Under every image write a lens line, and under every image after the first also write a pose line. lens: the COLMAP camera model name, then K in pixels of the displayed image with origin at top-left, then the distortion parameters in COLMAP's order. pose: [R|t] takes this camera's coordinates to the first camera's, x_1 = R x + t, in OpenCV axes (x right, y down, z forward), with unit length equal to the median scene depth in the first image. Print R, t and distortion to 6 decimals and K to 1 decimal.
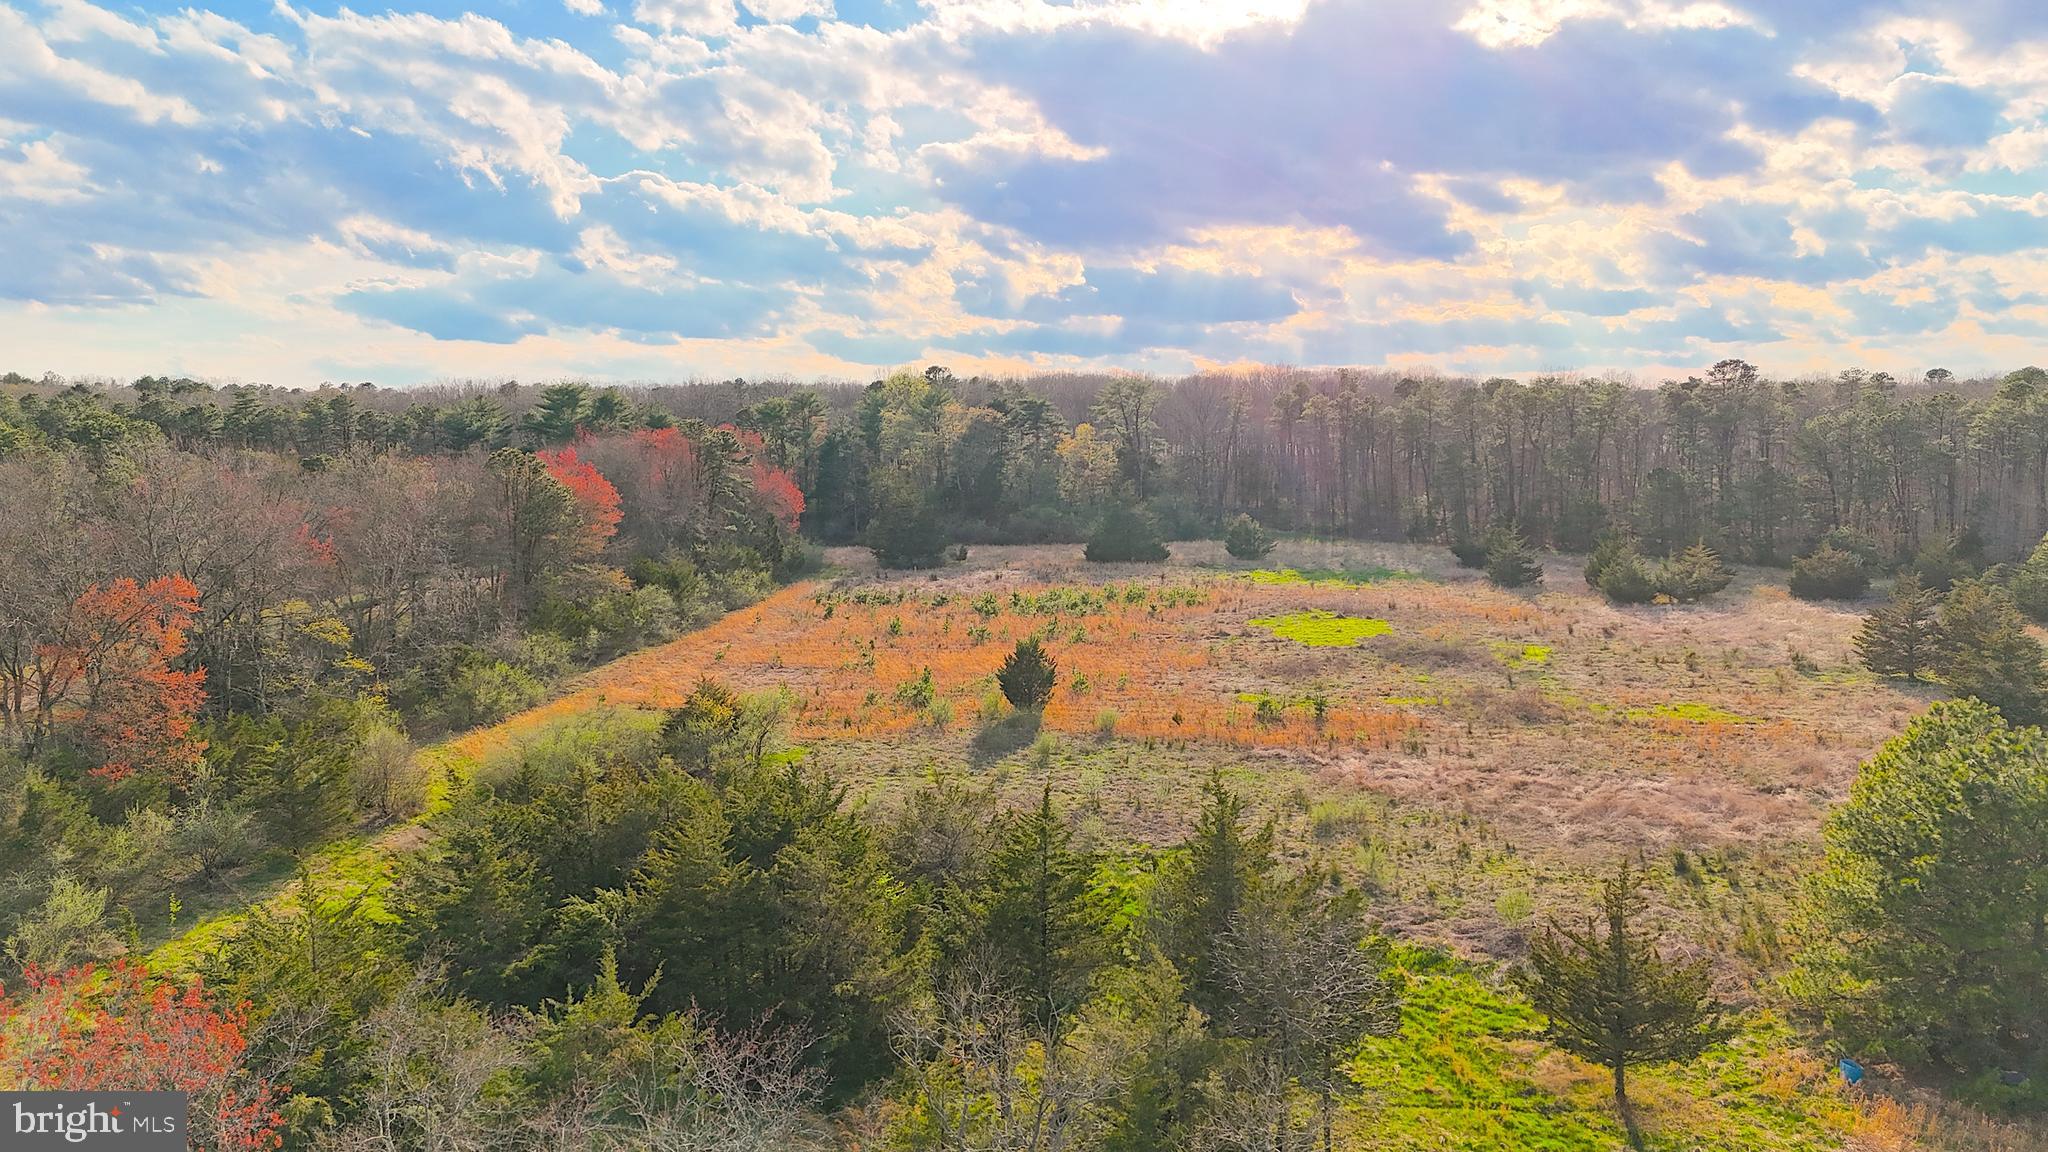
lens RADIAL K [[1535.1, 0, 1024.0], [0, 1535.1, 576.0], [0, 0, 1]] dist [0.141478, -0.161795]
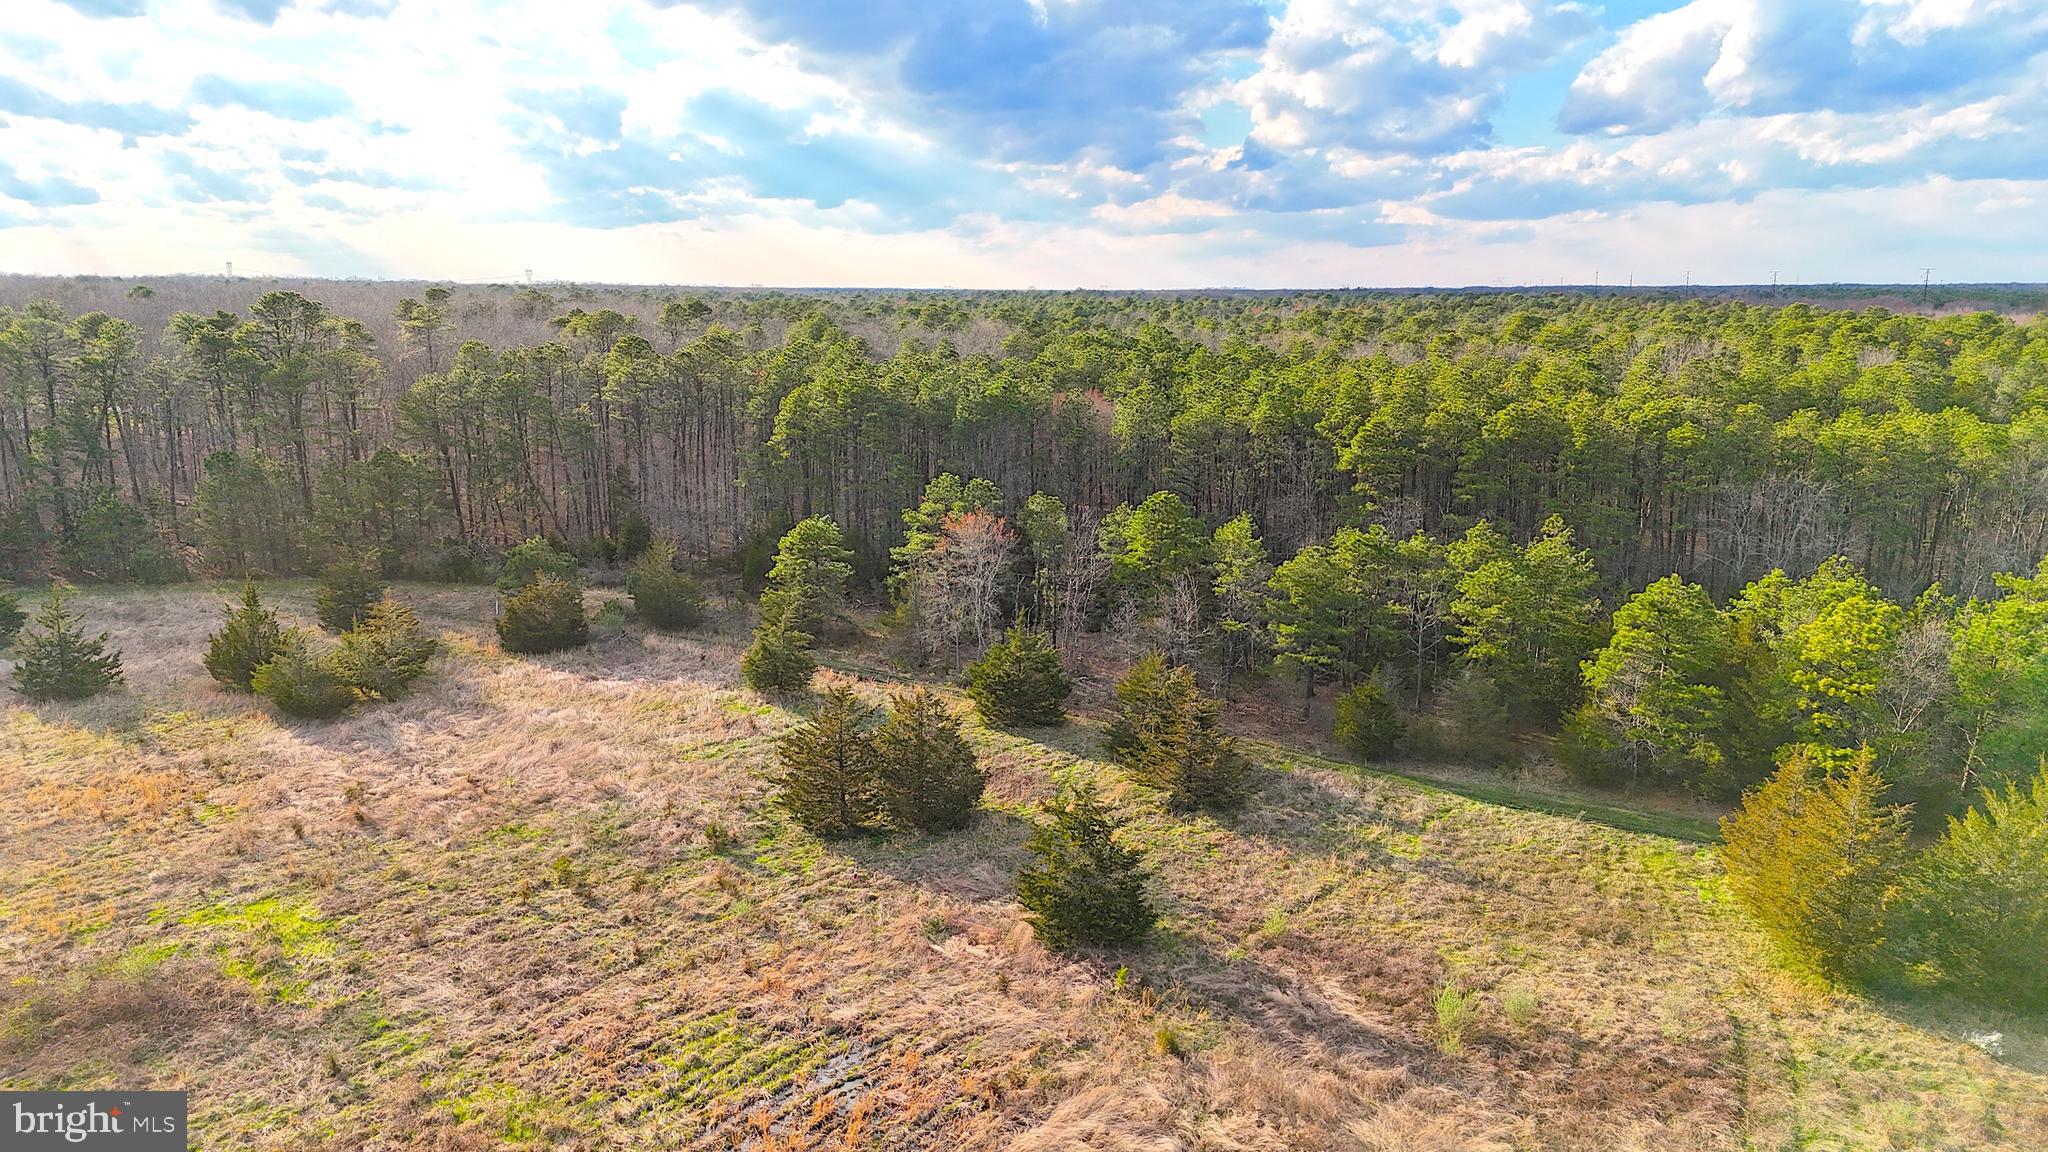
lens RADIAL K [[1535.1, 0, 1024.0], [0, 1535.1, 576.0], [0, 0, 1]] dist [0.141478, -0.161795]
pose [[0.567085, -0.143912, 0.810990, 0.032032], [0.077344, 0.989571, 0.121518, -0.071018], [-0.820020, -0.006186, 0.572301, 0.302014]]
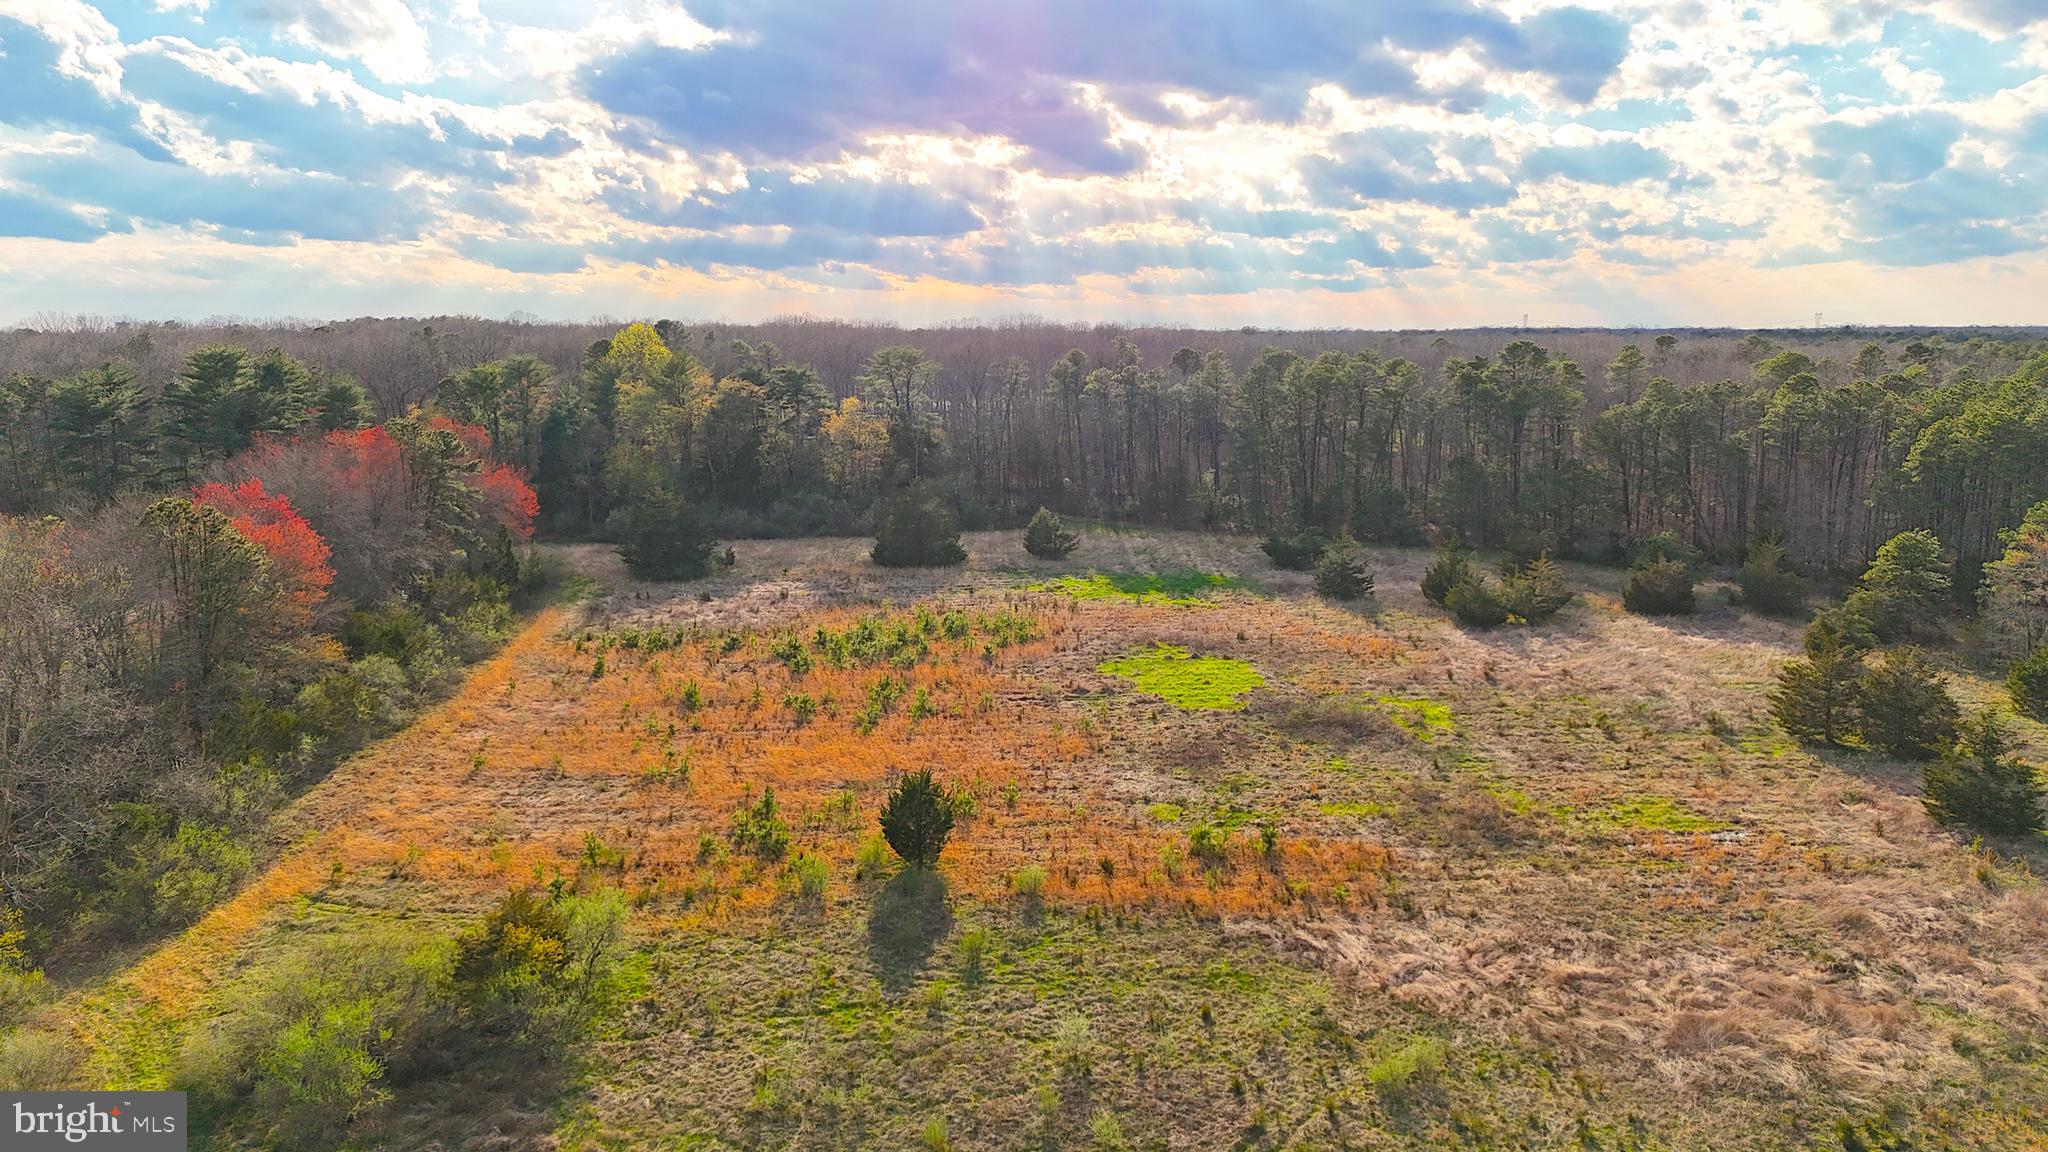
lens RADIAL K [[1535.1, 0, 1024.0], [0, 1535.1, 576.0], [0, 0, 1]] dist [0.141478, -0.161795]
pose [[0.980589, -0.024671, 0.194518, -0.047722], [0.013998, 0.998329, 0.056057, -0.052131], [-0.195576, -0.052246, 0.979296, 0.104980]]
